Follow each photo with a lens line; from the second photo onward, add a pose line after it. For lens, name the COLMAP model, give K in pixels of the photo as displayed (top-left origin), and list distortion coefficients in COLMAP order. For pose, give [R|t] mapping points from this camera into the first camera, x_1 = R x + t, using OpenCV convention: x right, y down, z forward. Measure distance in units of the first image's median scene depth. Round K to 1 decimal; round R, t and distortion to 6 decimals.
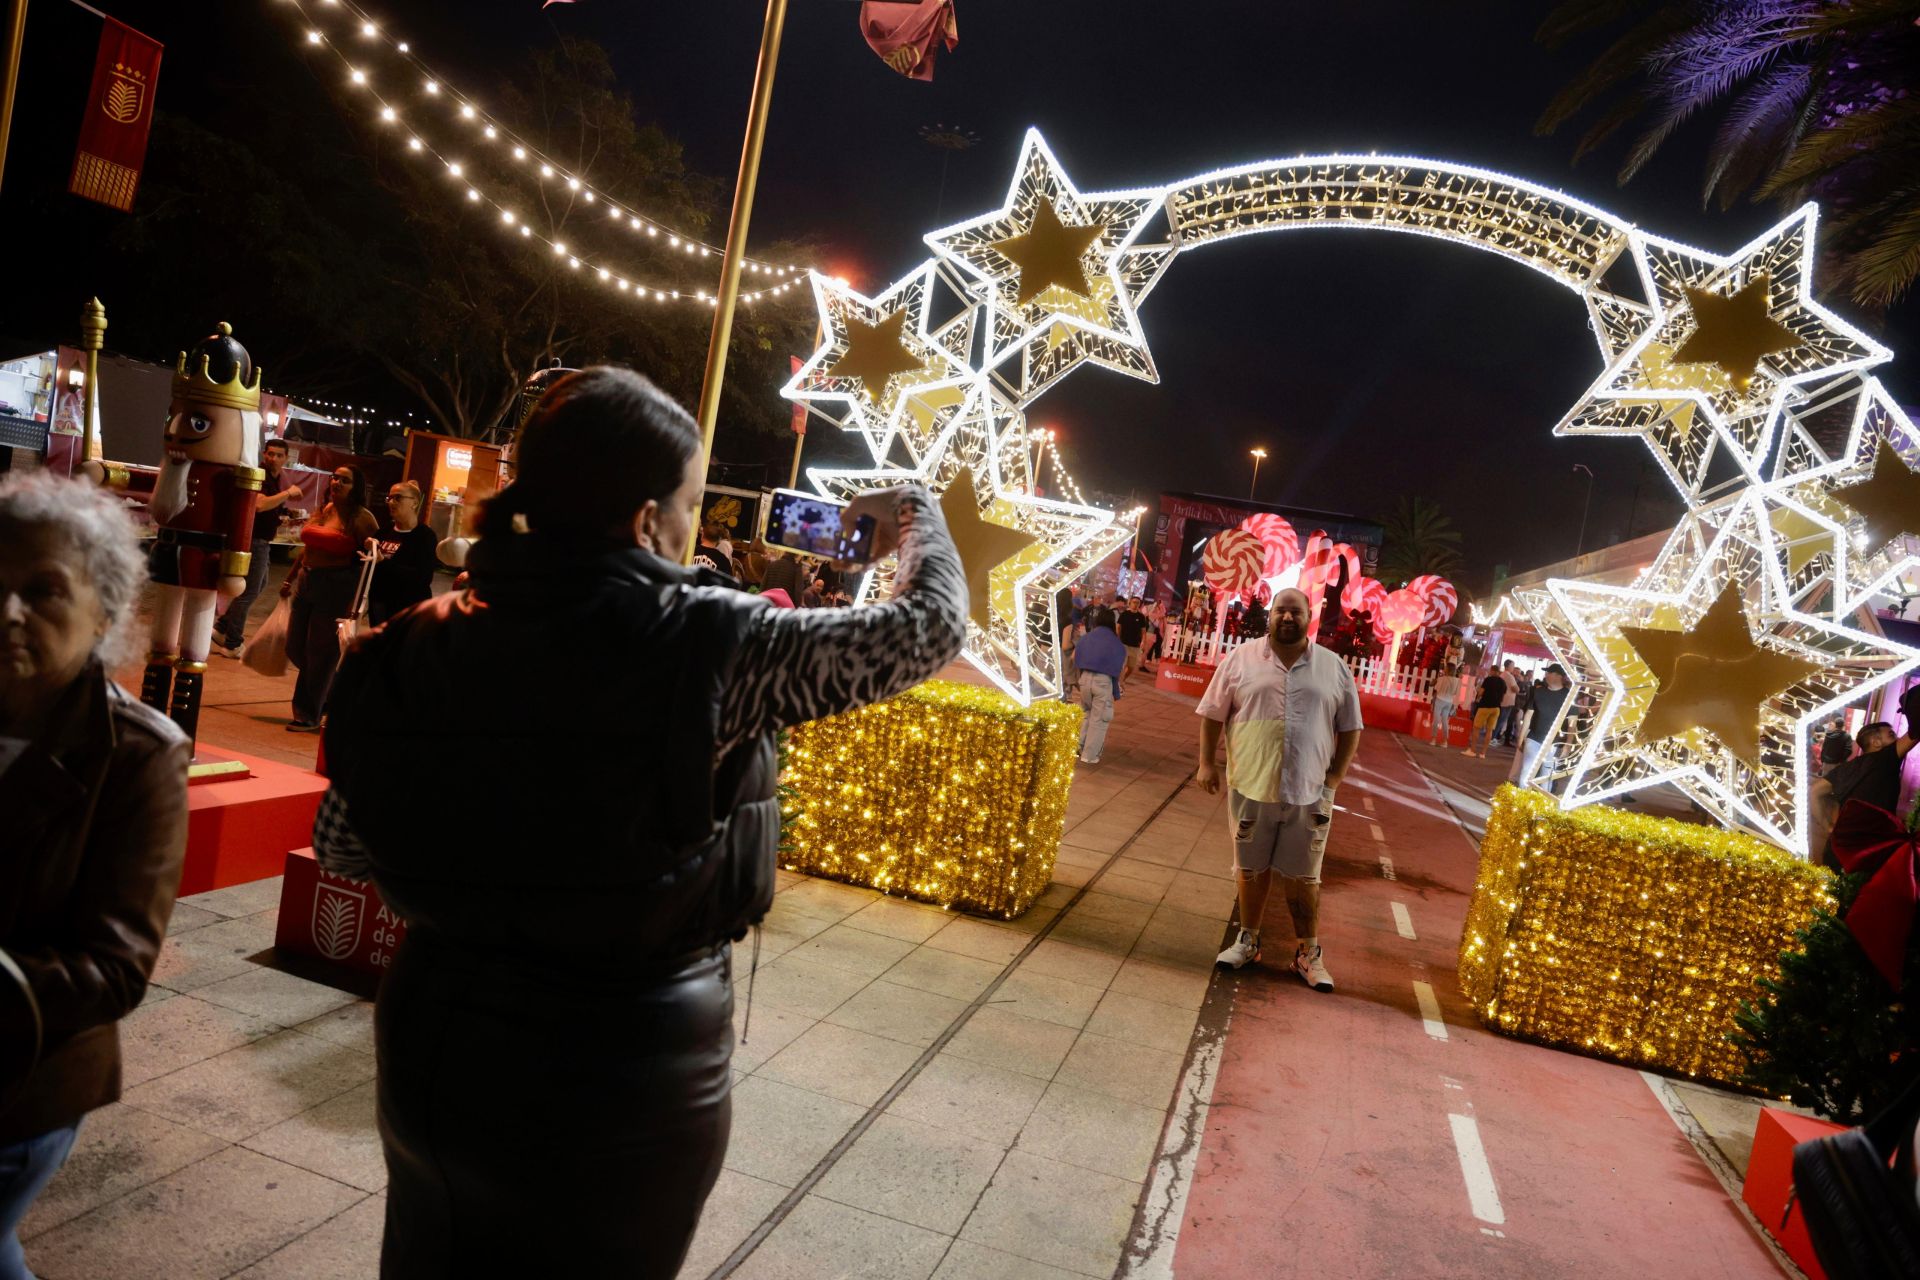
lens RADIAL K [[1305.0, 0, 982.1], [0, 1305.0, 659.3], [0, 0, 1]] dist [-0.089967, 0.062267]
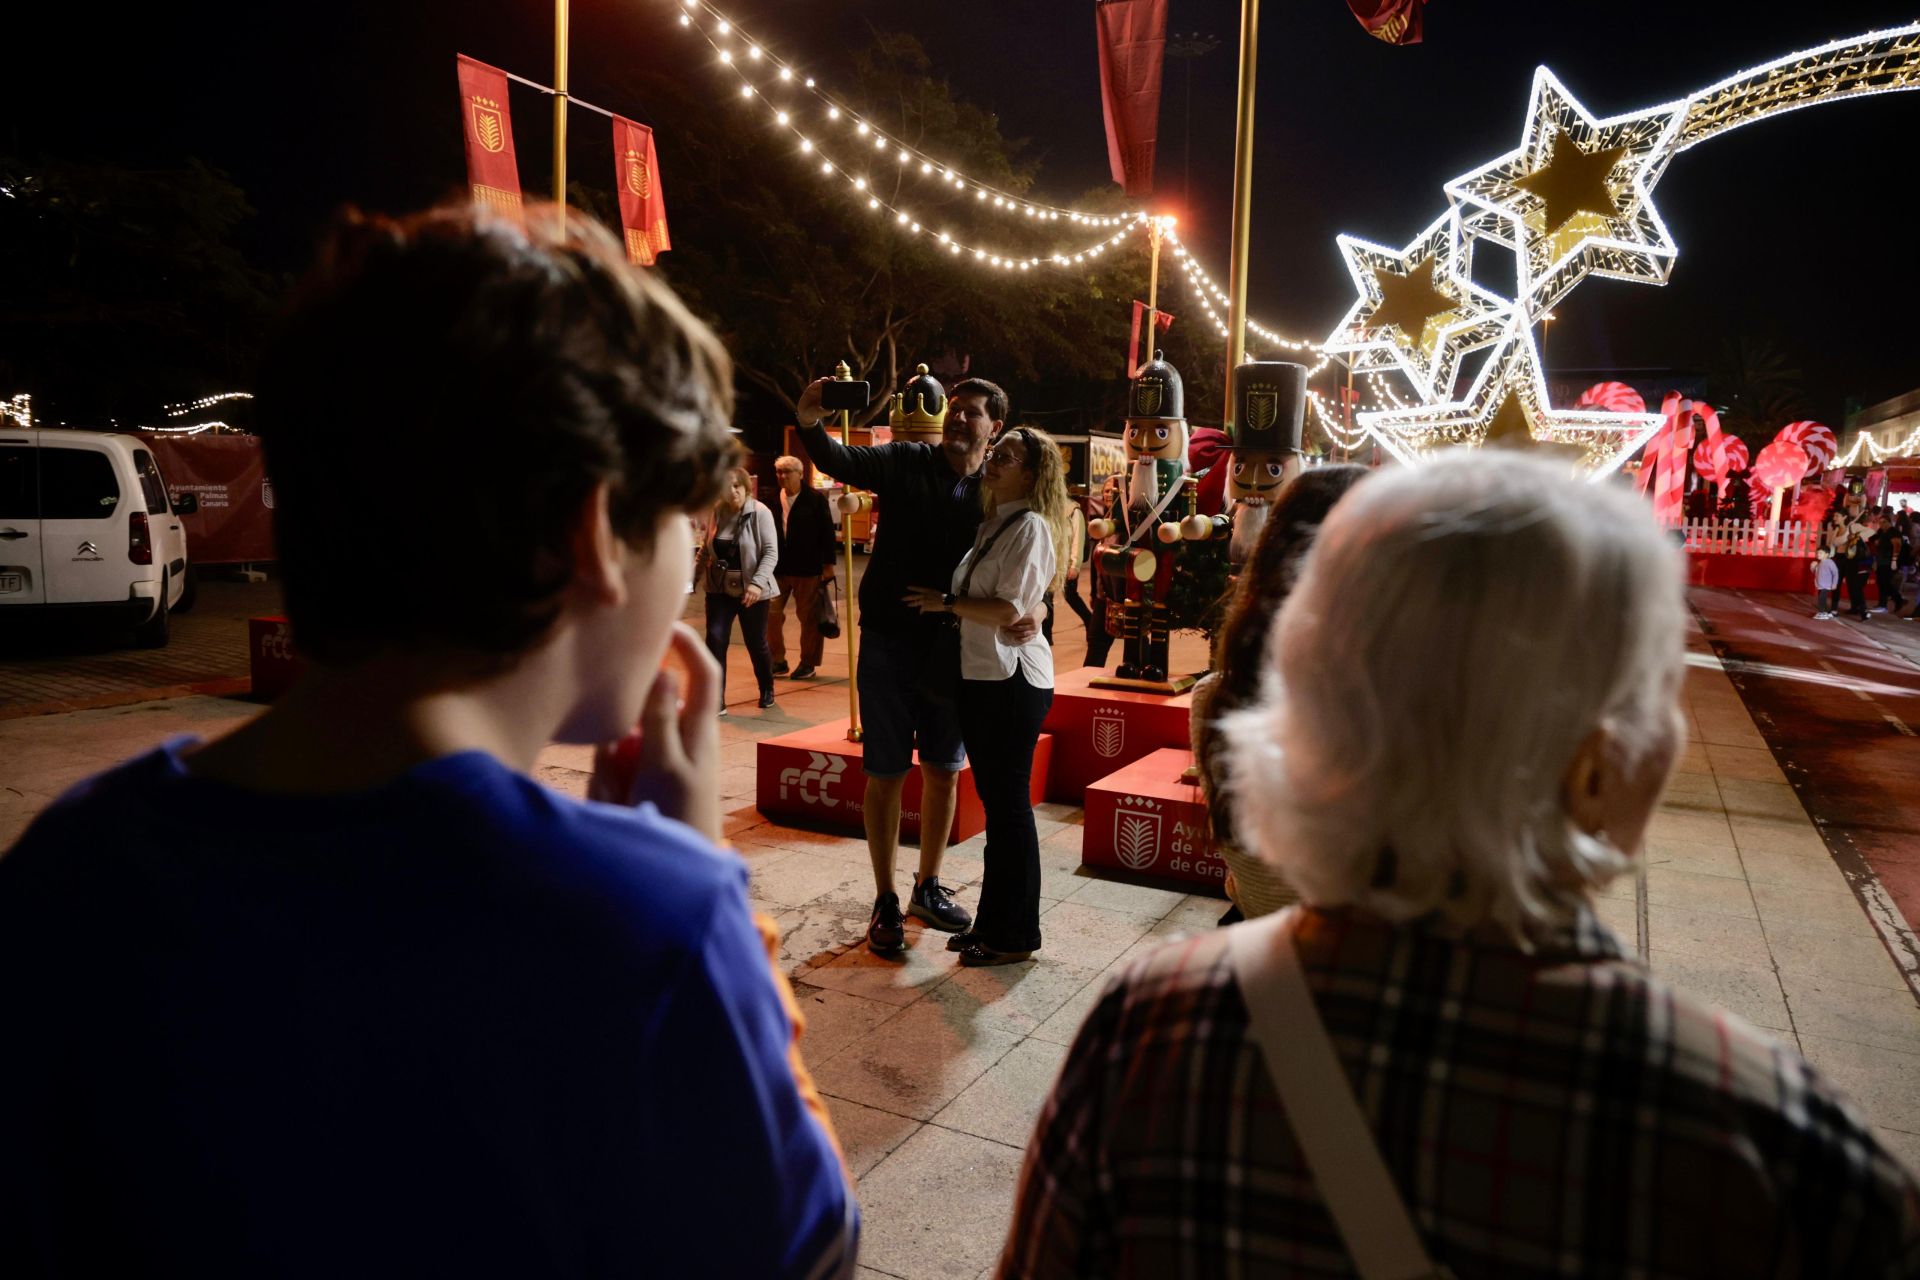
lens RADIAL K [[1305.0, 0, 973.4], [0, 1305.0, 657.1], [0, 0, 1]] dist [-0.089967, 0.062267]
pose [[0.967934, -0.111189, -0.225259, -0.235375], [0.122626, 0.991748, 0.037388, -0.023107], [0.219243, -0.063811, 0.973581, -0.163213]]
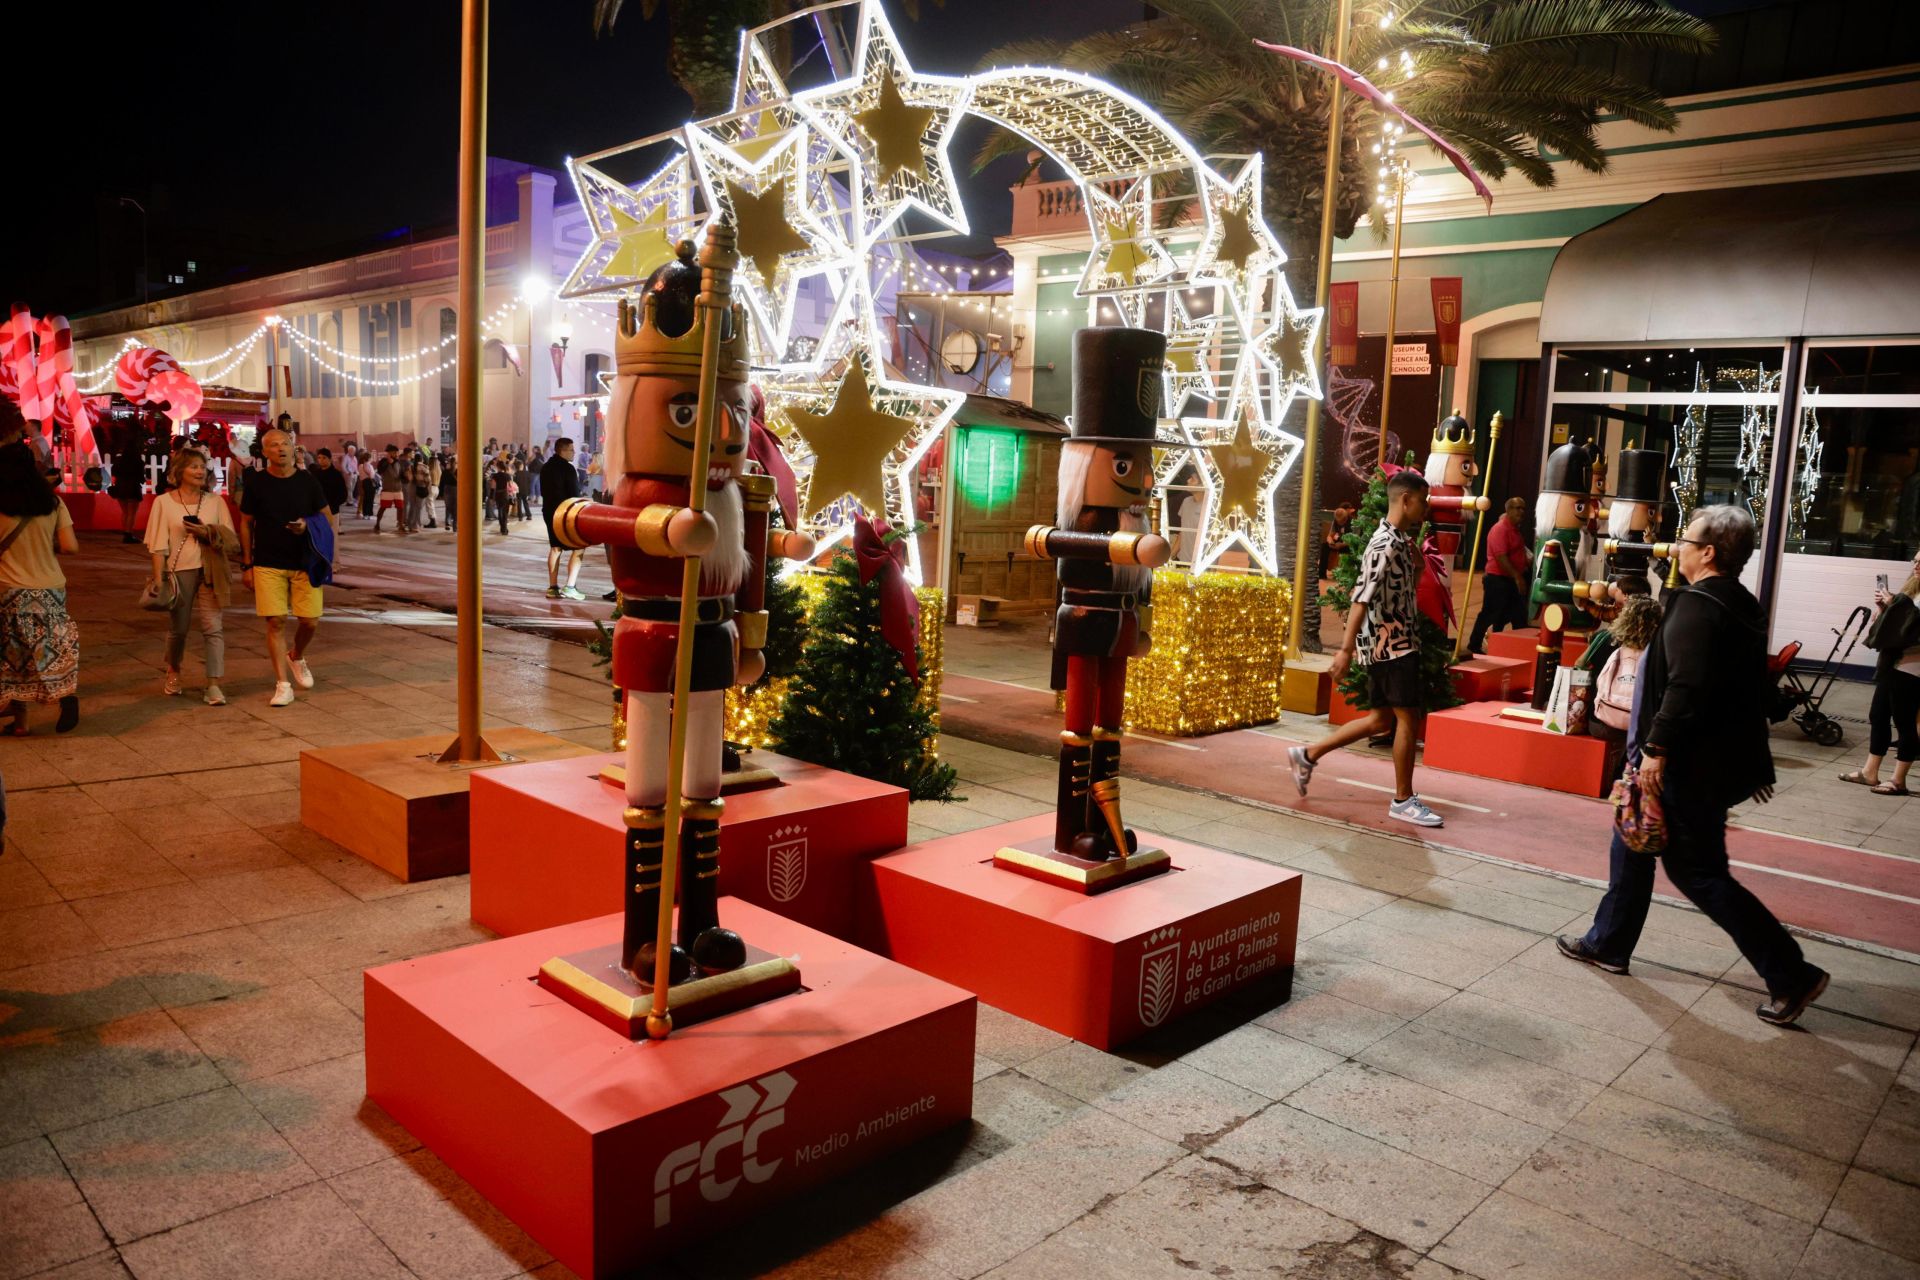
lens RADIAL K [[1305.0, 0, 964.3], [0, 1305.0, 654.1], [0, 0, 1]] dist [-0.089967, 0.062267]
pose [[0.486815, -0.257193, 0.834783, -0.842575], [0.084530, 0.965056, 0.248035, -0.169113], [-0.869406, -0.050183, 0.491544, 0.453913]]
